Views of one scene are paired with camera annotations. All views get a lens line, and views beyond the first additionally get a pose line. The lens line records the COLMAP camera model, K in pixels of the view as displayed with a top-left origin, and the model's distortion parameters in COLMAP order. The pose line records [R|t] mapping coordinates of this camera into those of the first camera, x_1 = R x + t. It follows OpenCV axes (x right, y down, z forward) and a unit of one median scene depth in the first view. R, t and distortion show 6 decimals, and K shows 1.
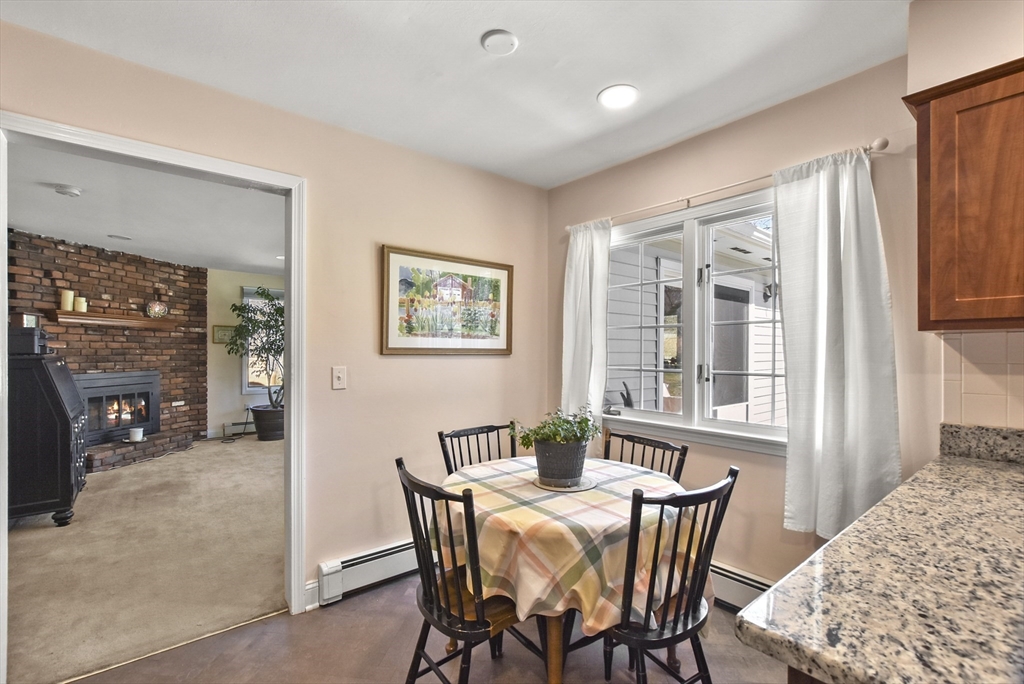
lens RADIAL K [[456.6, 0, 502.6], [0, 456.6, 352.4], [0, 0, 1]] dist [-0.009918, 0.001821]
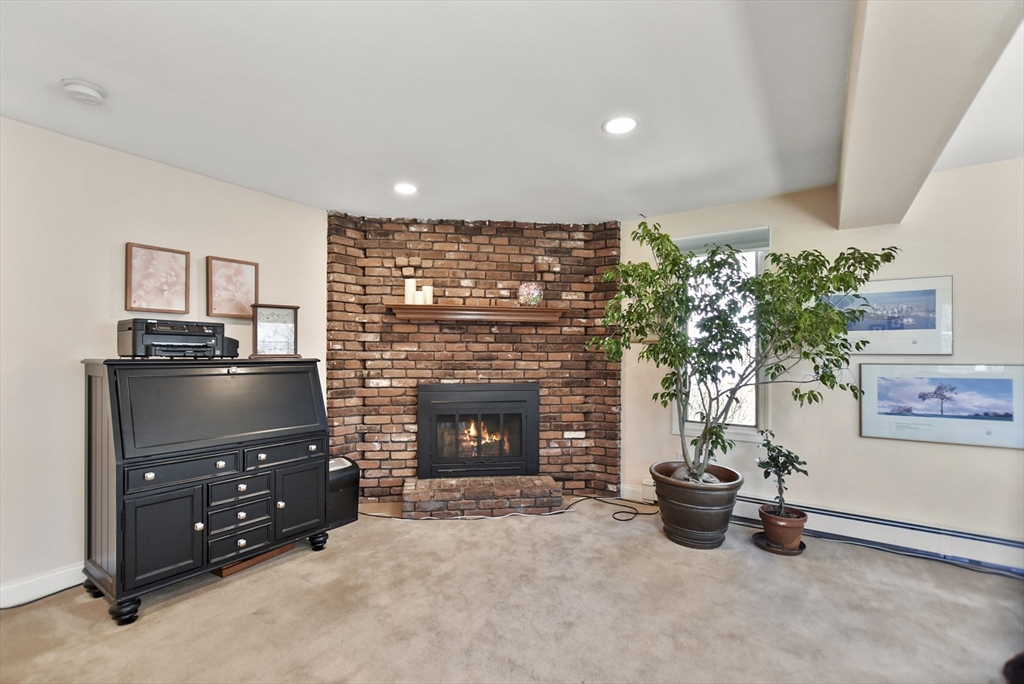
lens RADIAL K [[456.6, 0, 508.8], [0, 456.6, 354.3], [0, 0, 1]] dist [-0.009918, 0.001821]
pose [[0.276486, -0.008144, -0.960983, -0.115781], [-0.005684, 0.999933, -0.010110, 0.003495], [0.961001, 0.008258, 0.276421, 0.809290]]
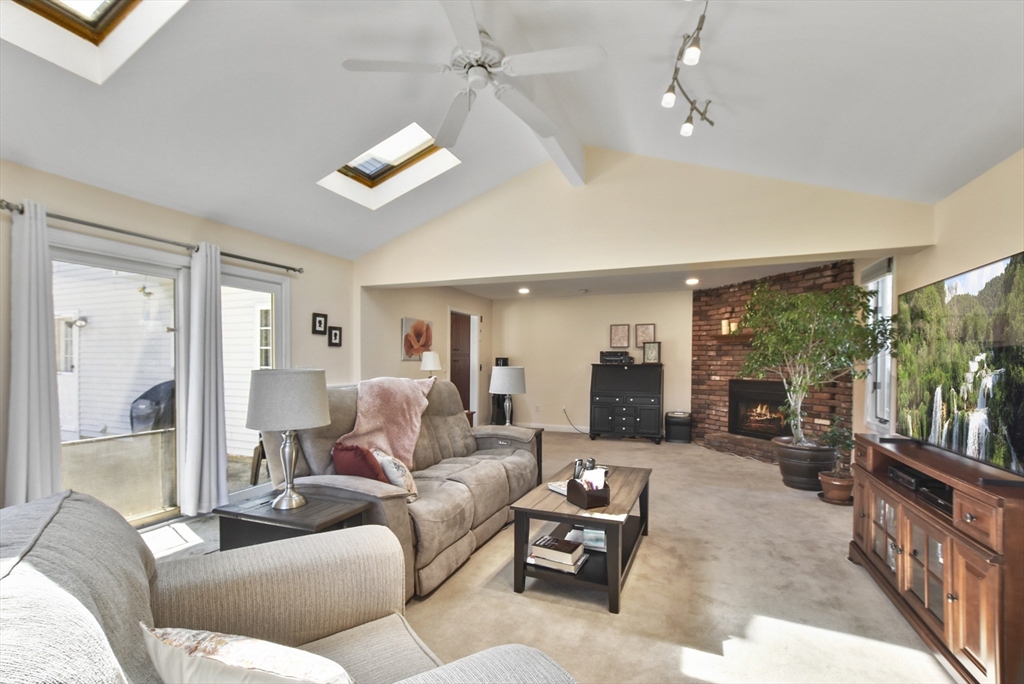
lens RADIAL K [[456.6, 0, 506.4], [0, 456.6, 367.7], [0, 0, 1]] dist [-0.009918, 0.001821]
pose [[-0.879877, -0.002721, -0.475194, 0.282394], [-0.010996, 0.999832, 0.014635, 0.000231], [0.475074, 0.018102, -0.879760, 1.660689]]
